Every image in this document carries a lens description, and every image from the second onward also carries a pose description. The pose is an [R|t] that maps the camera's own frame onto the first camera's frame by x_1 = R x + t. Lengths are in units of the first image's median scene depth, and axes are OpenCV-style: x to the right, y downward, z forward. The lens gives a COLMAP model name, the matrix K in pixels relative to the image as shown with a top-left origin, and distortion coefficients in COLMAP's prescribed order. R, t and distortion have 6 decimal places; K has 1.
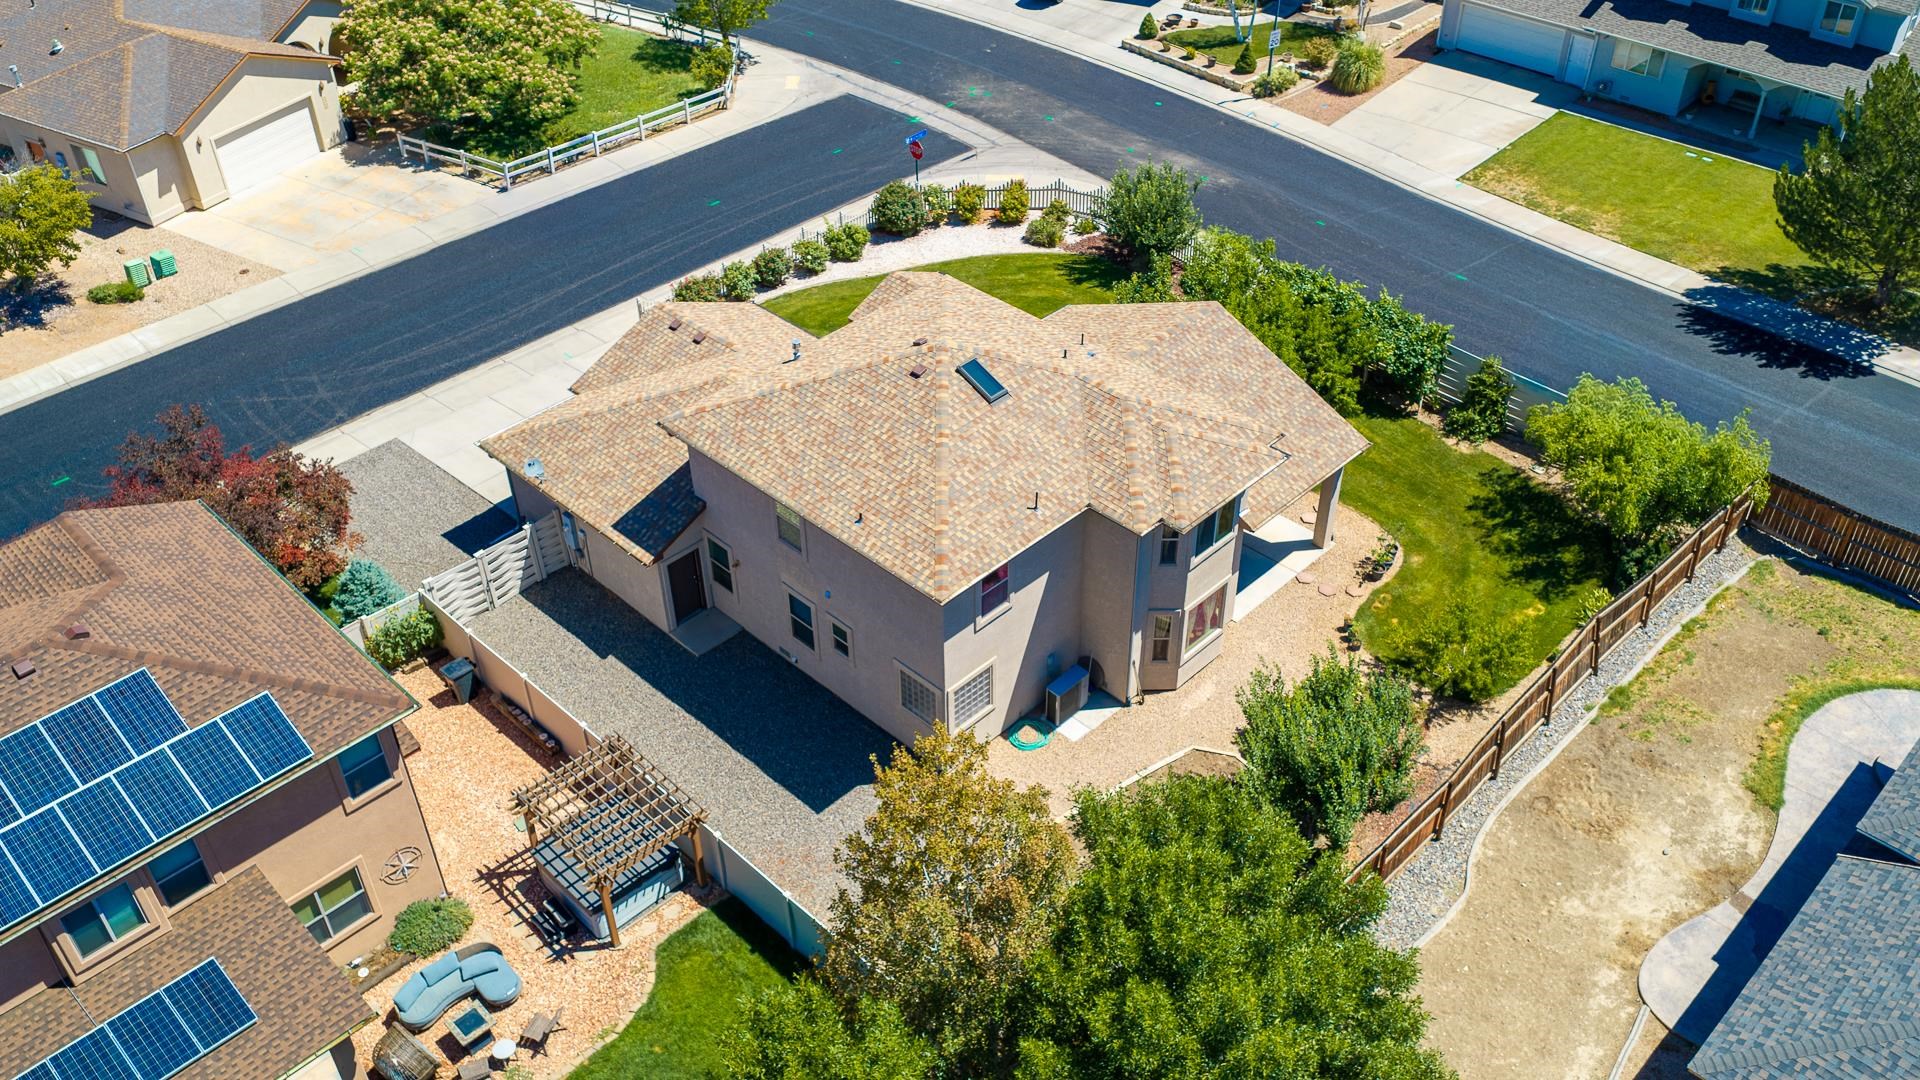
lens RADIAL K [[1591.2, 0, 966.7], [0, 1591.2, 537.0], [0, 0, 1]] dist [0.021952, -0.053122]
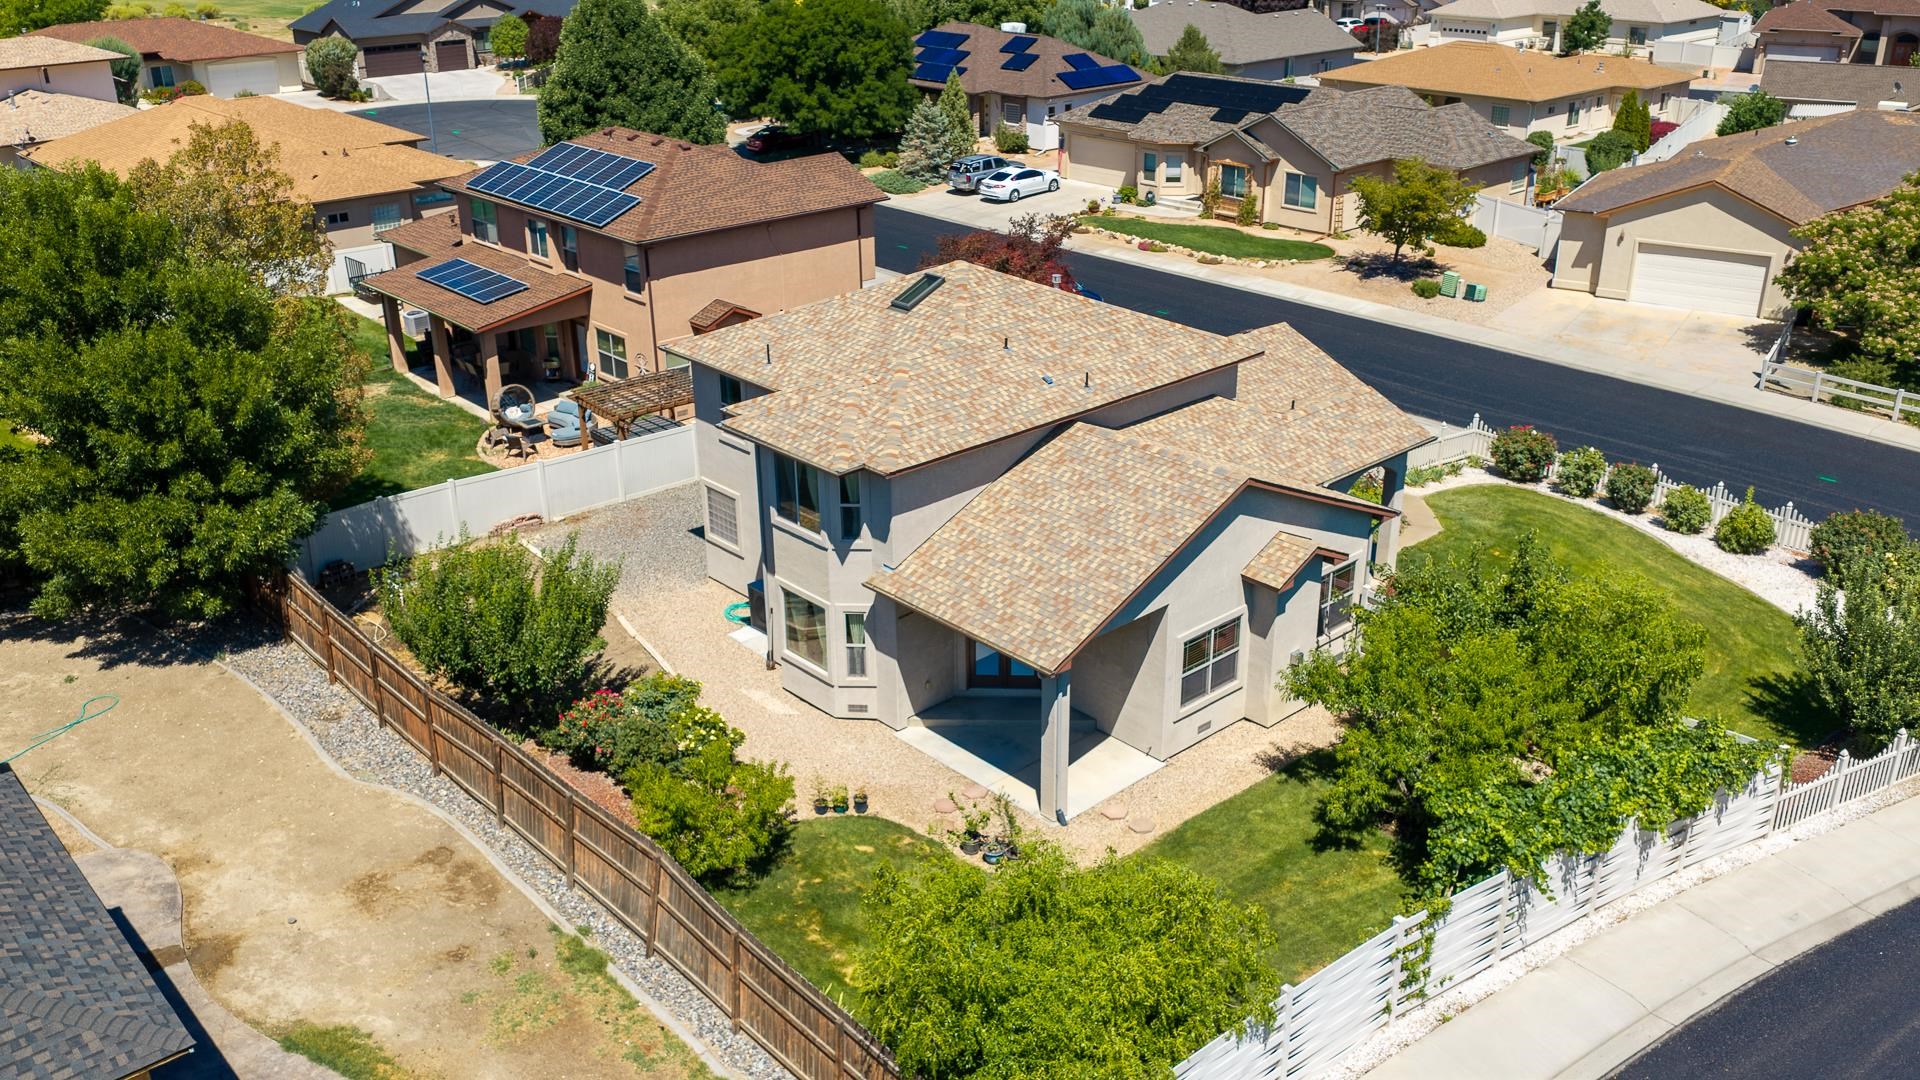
lens RADIAL K [[1591.2, 0, 966.7], [0, 1591.2, 537.0], [0, 0, 1]] dist [0.021952, -0.053122]
pose [[-0.051746, 0.406114, -0.912356, 0.577807], [-0.610679, 0.709998, 0.350675, -0.213330], [0.790185, 0.575303, 0.211266, 0.558116]]
